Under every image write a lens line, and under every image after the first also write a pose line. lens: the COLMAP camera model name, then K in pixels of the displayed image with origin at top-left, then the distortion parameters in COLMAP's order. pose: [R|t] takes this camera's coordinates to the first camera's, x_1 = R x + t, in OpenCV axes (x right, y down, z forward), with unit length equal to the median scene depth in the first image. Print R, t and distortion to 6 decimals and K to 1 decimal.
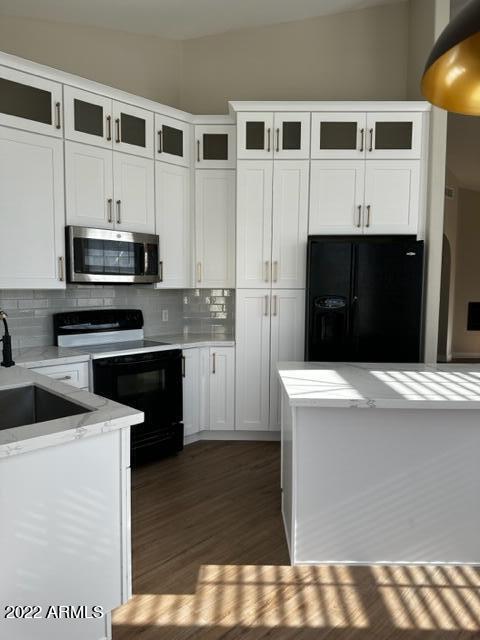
lens RADIAL K [[440.8, 0, 240.0], [0, 440.8, 320.0], [0, 0, 1]] dist [0.068001, -0.093841]
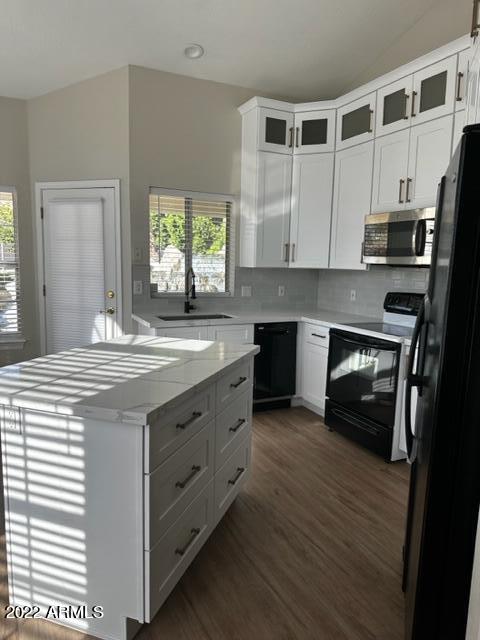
lens RADIAL K [[447.7, 0, 241.3], [0, 447.7, 324.8], [0, 0, 1]] dist [0.102236, -0.161836]
pose [[-0.319150, 0.123689, -0.939598, 0.785109], [-0.102597, 0.981110, 0.164003, -0.082521], [0.942134, 0.148741, -0.300431, 0.984929]]
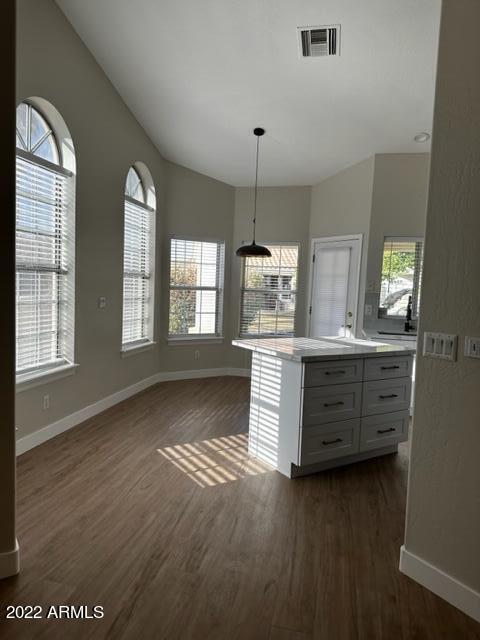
lens RADIAL K [[450.1, 0, 237.6], [0, 450.1, 319.3], [0, 0, 1]] dist [0.128531, -0.233917]
pose [[-0.836219, 0.005204, -0.548371, 1.029390], [-0.086853, 0.986078, 0.141801, -0.112146], [0.541475, 0.166204, -0.824125, 1.445617]]
